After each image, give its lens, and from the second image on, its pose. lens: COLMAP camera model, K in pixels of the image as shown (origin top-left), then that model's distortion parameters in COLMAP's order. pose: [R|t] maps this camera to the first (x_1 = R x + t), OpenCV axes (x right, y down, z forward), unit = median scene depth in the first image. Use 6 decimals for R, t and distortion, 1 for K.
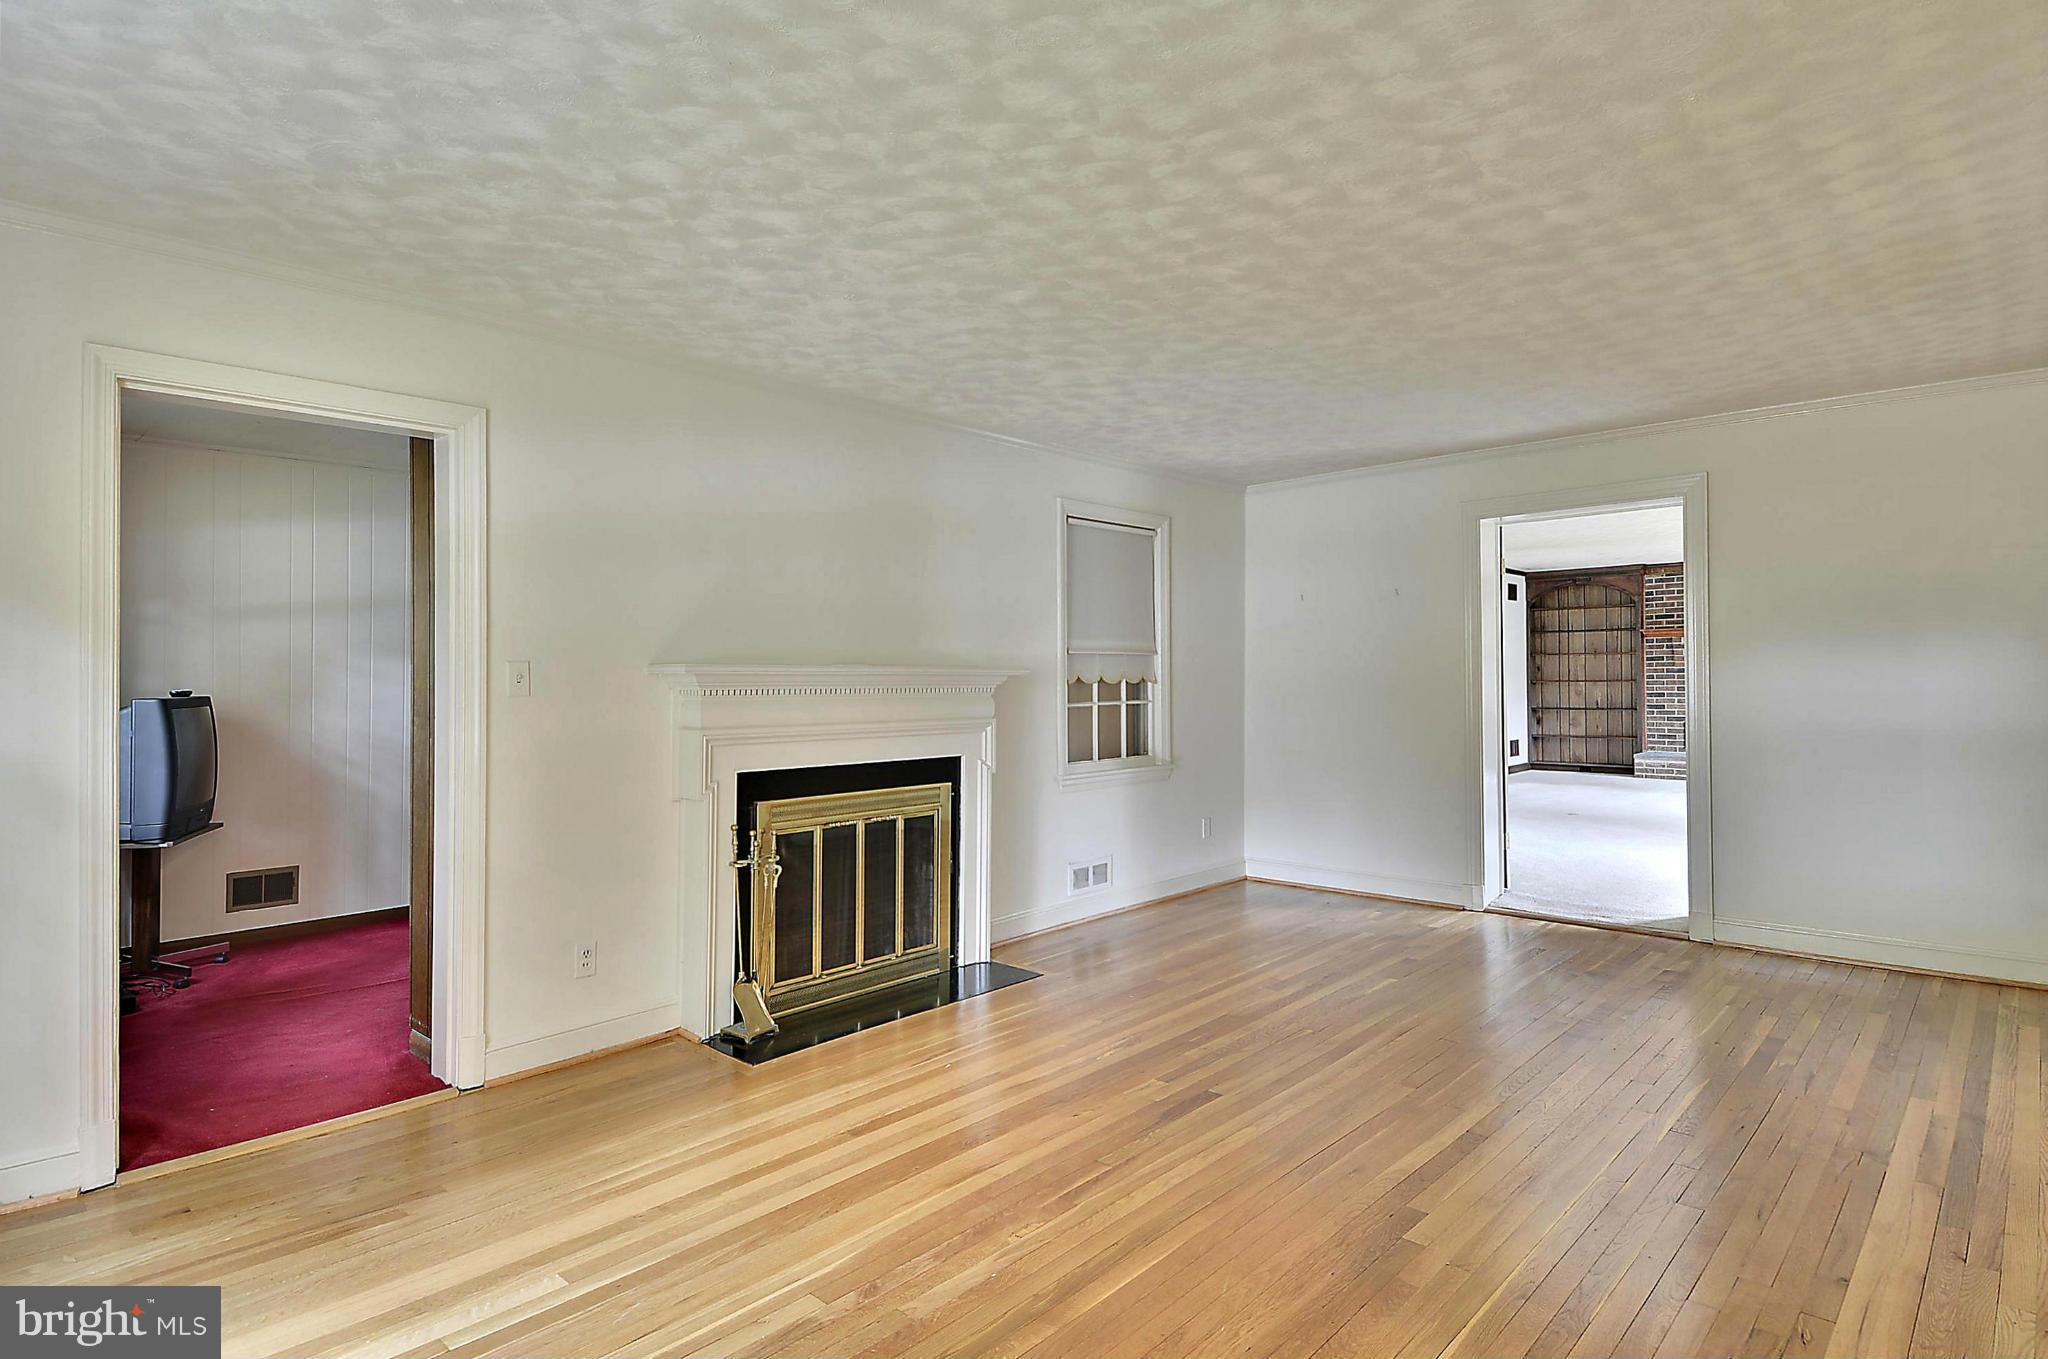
lens RADIAL K [[1028.2, 0, 1018.2], [0, 1028.2, 664.0], [0, 0, 1]] dist [0.032727, 0.000004]
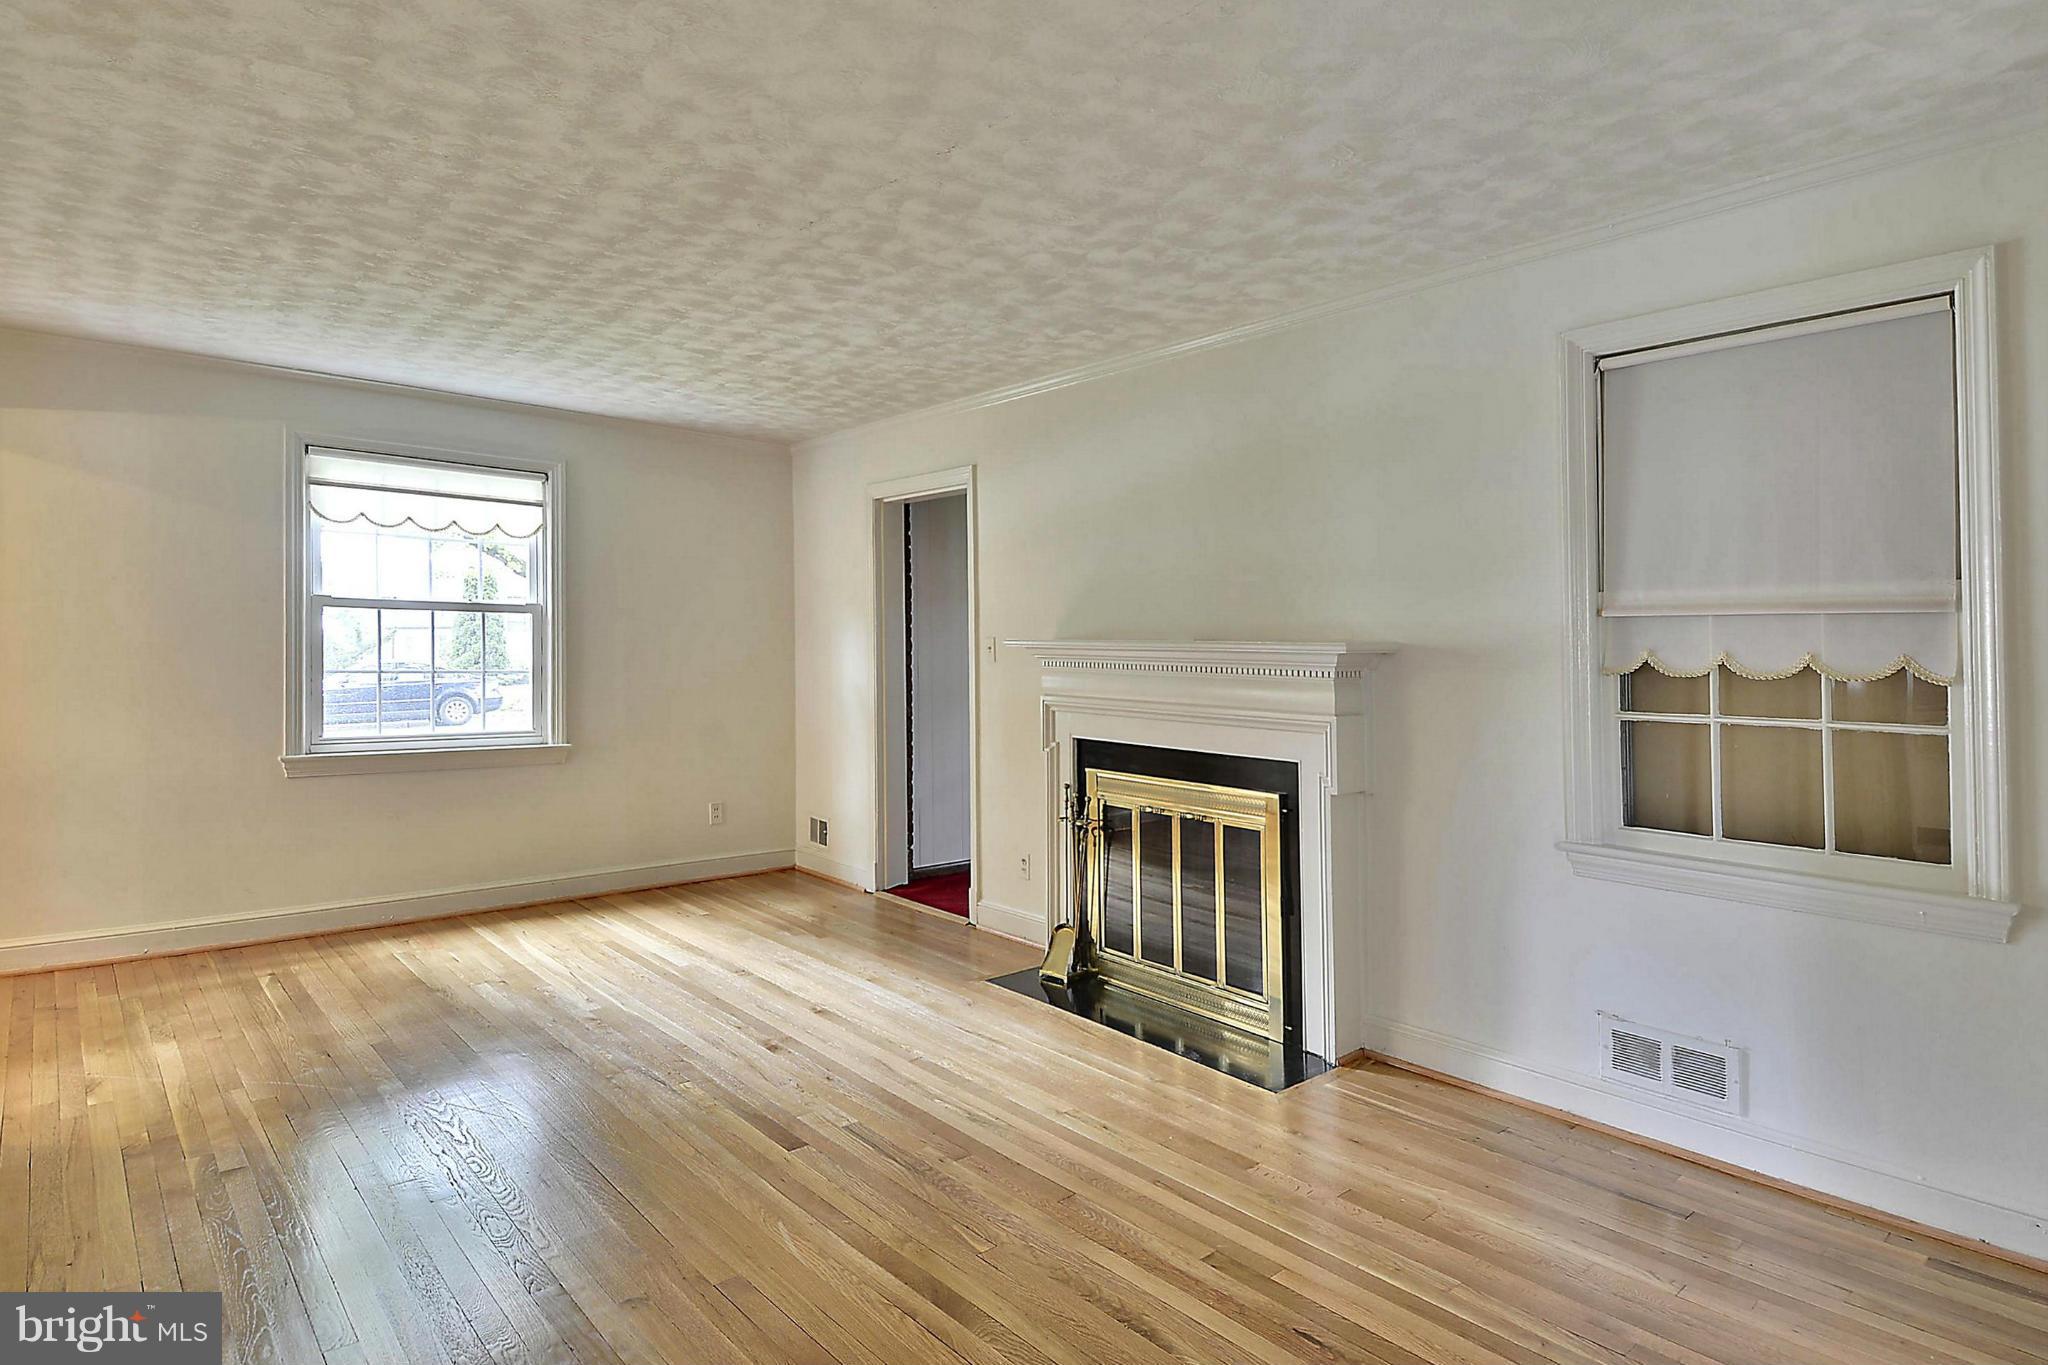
lens RADIAL K [[1028.2, 0, 1018.2], [0, 1028.2, 667.0], [0, 0, 1]] dist [0.032727, 0.000004]
pose [[-0.041566, 0.008776, -0.999097, 0.716988], [-0.015876, 0.999829, 0.009443, 0.019269], [0.999010, 0.016254, -0.041419, 0.866995]]
